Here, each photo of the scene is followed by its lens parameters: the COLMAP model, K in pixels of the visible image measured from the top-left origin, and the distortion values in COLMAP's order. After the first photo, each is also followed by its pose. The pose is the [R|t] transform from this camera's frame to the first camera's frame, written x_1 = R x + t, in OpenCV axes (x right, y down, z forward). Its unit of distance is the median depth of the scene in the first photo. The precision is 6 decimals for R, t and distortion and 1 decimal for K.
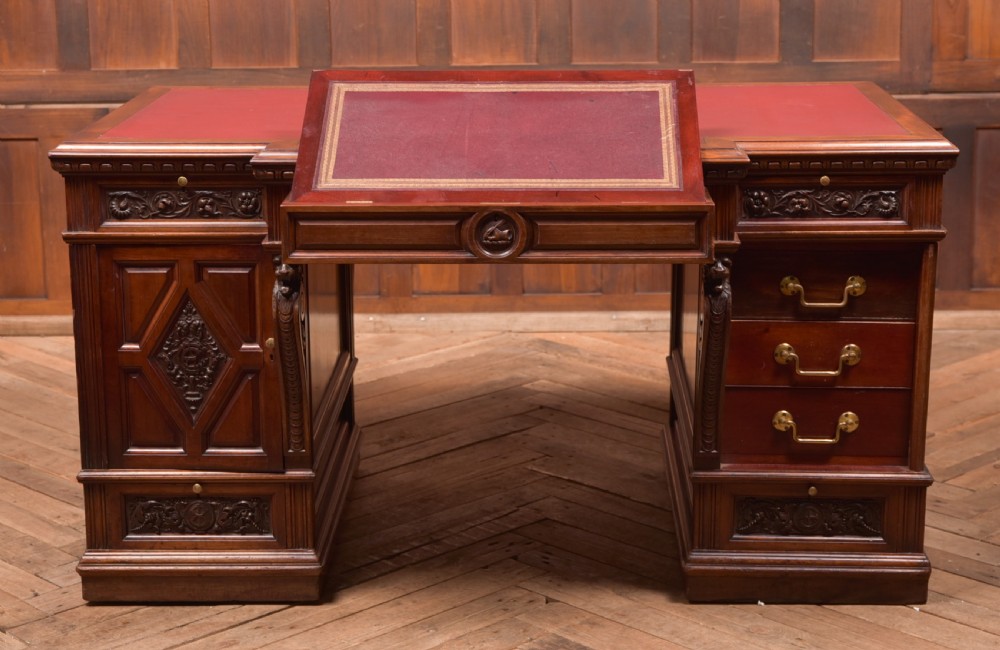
lens RADIAL K [[1976.8, 0, 491.5], [0, 1976.8, 246.6], [0, 0, 1]] dist [0.032220, 0.320311]
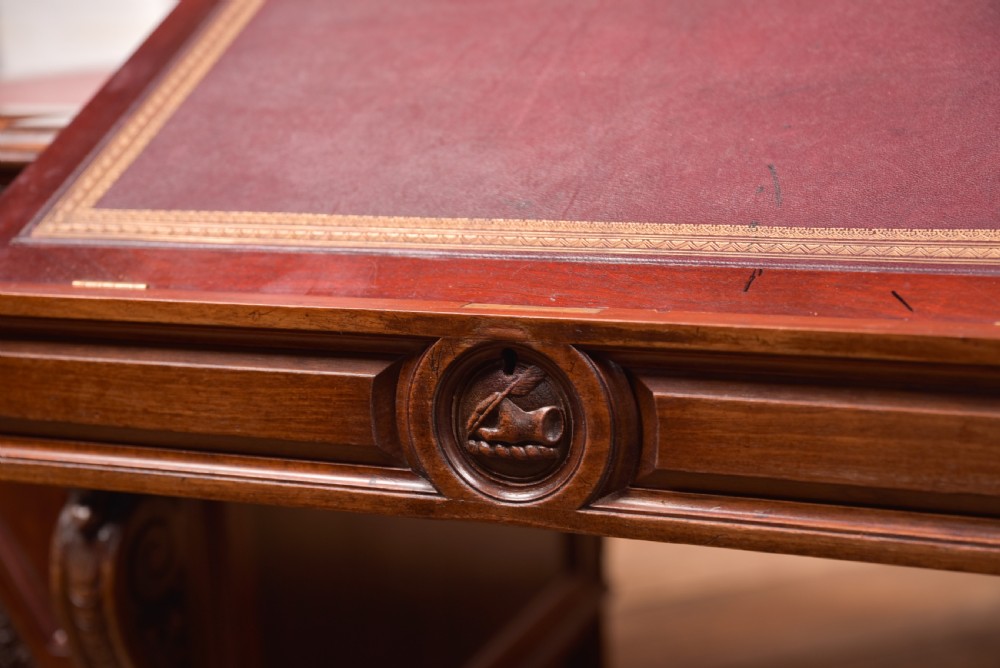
lens RADIAL K [[1772.1, 0, 500.0], [0, 1772.1, 334.0], [0, 0, 1]] dist [0.109769, 0.070113]
pose [[0.930662, 0.045692, -0.363015, 0.083753], [-0.040257, 0.998935, 0.022529, -0.022145], [0.363658, -0.006353, 0.931511, 0.720271]]
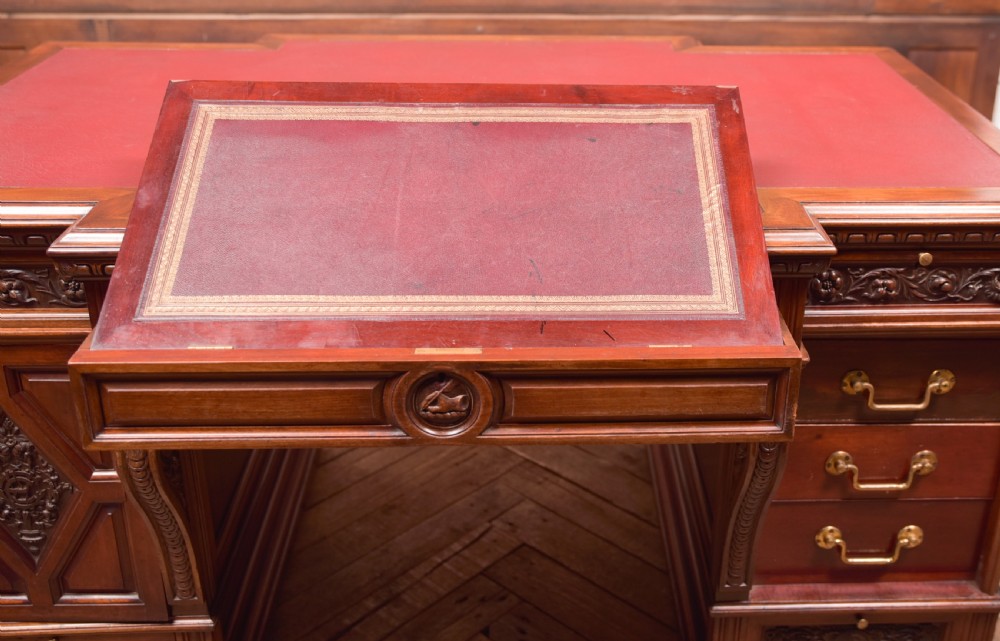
lens RADIAL K [[1112.8, 0, 597.9], [0, 1112.8, 255.2], [0, 0, 1]] dist [-0.036512, 0.060241]
pose [[0.995042, -0.007856, 0.099148, 0.015259], [-0.012458, 0.979180, 0.202612, -0.111640], [-0.098675, -0.202843, 0.974227, 0.629590]]
